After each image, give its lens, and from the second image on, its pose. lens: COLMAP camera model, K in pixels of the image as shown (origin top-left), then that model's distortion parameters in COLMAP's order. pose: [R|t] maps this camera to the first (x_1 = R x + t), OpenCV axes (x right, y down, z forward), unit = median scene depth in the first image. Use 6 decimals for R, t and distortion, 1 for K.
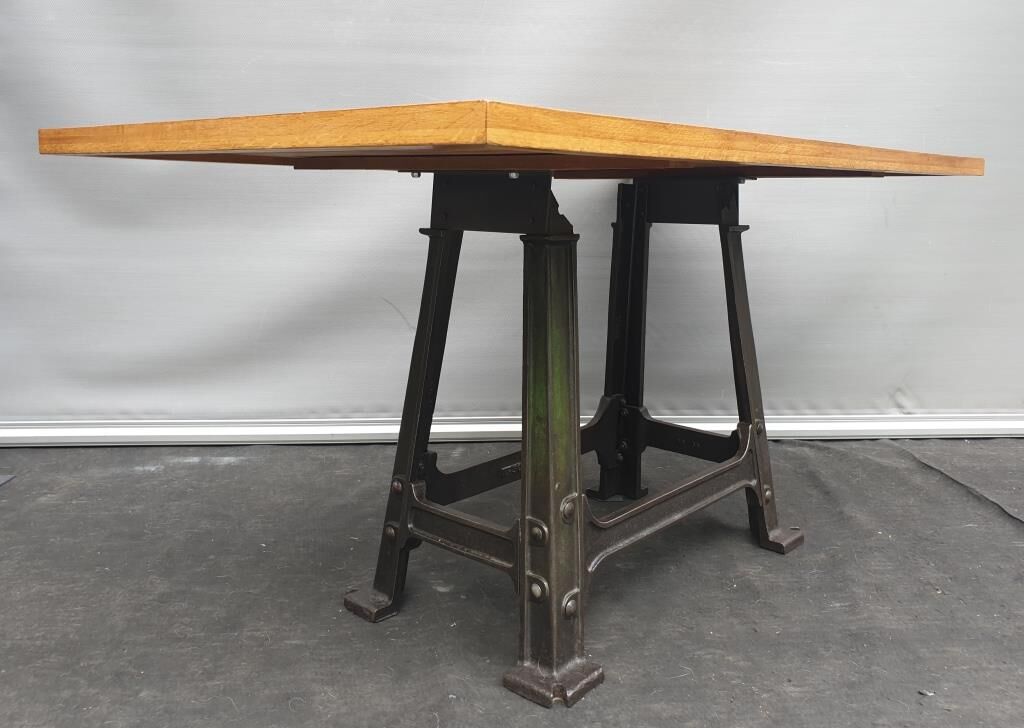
lens RADIAL K [[914.9, 0, 540.3], [0, 914.9, 274.5], [0, 0, 1]] dist [-0.008466, 0.058465]
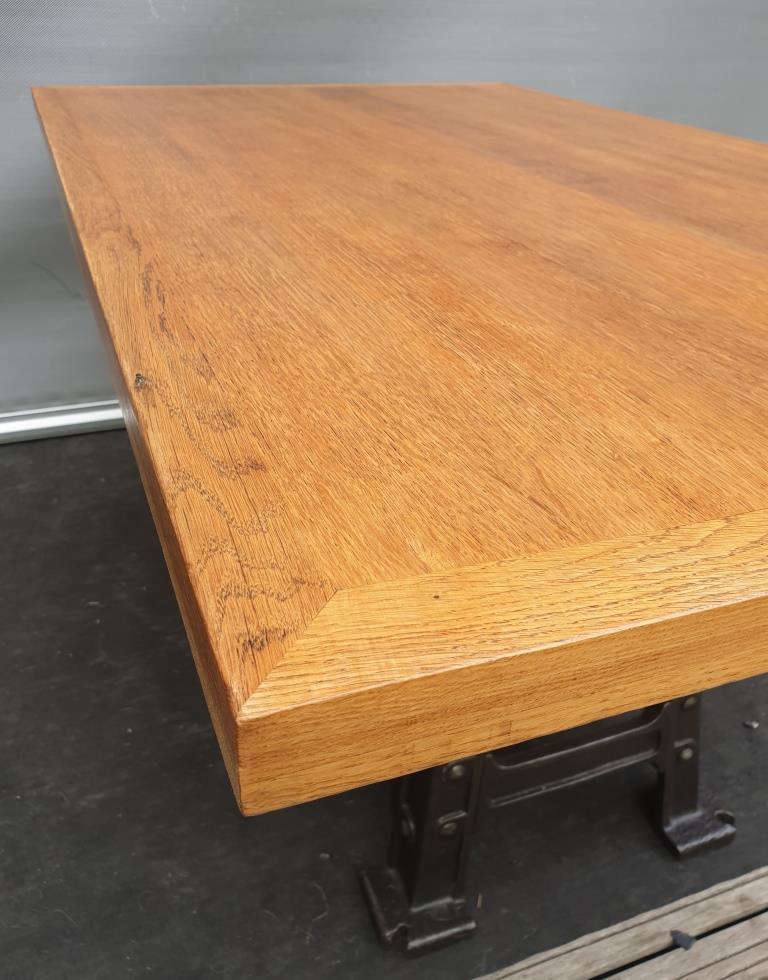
lens RADIAL K [[886.0, 0, 383.2], [0, 886.0, 475.1], [0, 0, 1]] dist [0.006032, -0.006366]
pose [[0.953486, -0.128500, 0.272675, -0.173536], [0.004198, 0.910158, 0.414240, -0.177586], [-0.301407, -0.393827, 0.868363, 0.278338]]
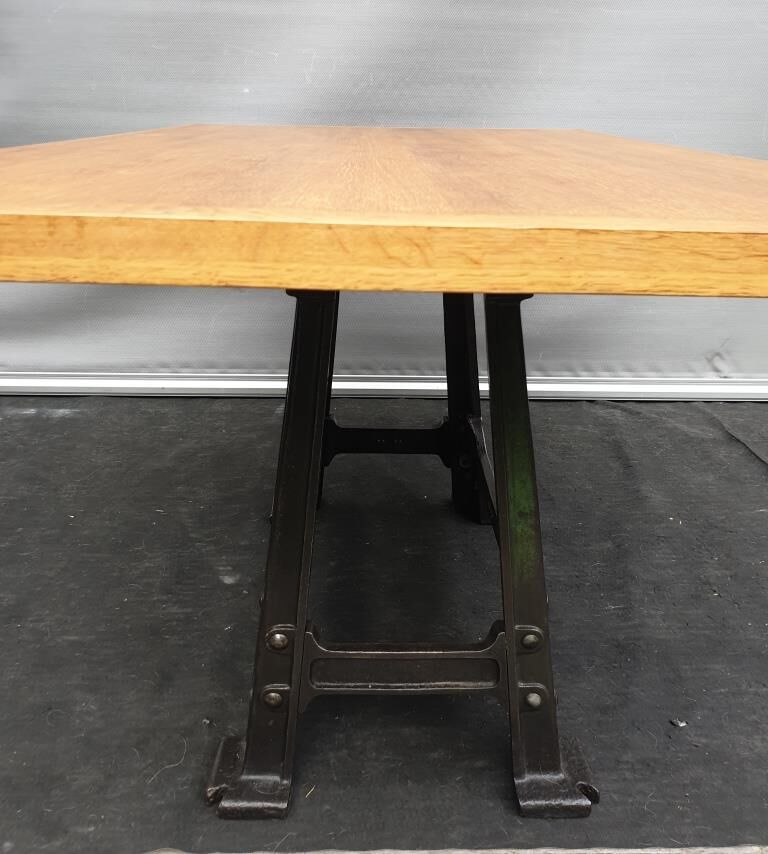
lens RADIAL K [[819.8, 0, 389.7], [0, 819.8, 347.9], [0, 0, 1]] dist [0.023988, 0.000000]
pose [[0.998887, 0.021650, -0.041910, 0.104644], [-0.012587, 0.978577, 0.205497, -0.098801], [0.045461, -0.204740, 0.977760, 0.146583]]
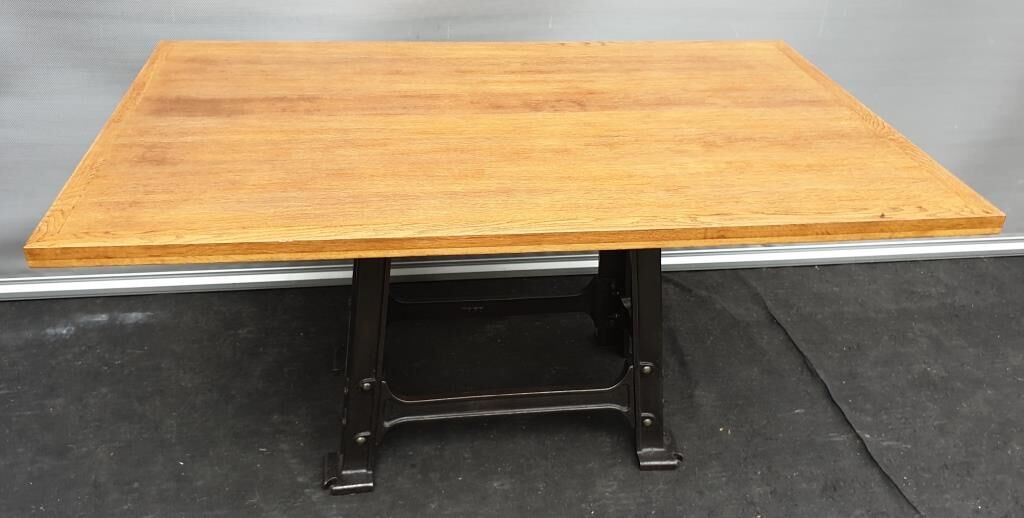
lens RADIAL K [[873.9, 0, 499.9], [0, 873.9, 229.6], [0, 0, 1]] dist [0.002467, 0.037293]
pose [[0.997708, -0.008885, 0.067088, 0.019782], [-0.020276, 0.906556, 0.421599, -0.462705], [-0.064565, -0.421993, 0.904297, 0.134826]]
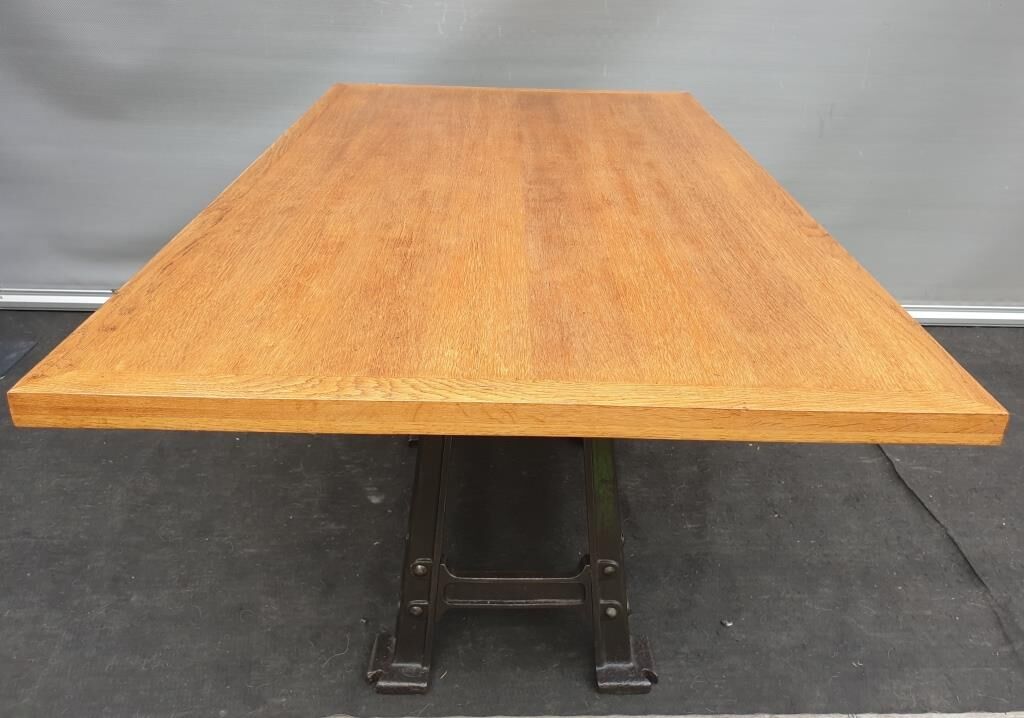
lens RADIAL K [[871.1, 0, 535.1], [0, 871.1, 297.3], [0, 0, 1]] dist [0.009337, 0.017391]
pose [[0.998945, 0.037438, -0.026600, 0.127522], [-0.026799, 0.945545, 0.324386, -0.294258], [0.037296, -0.323331, 0.945551, -0.025826]]
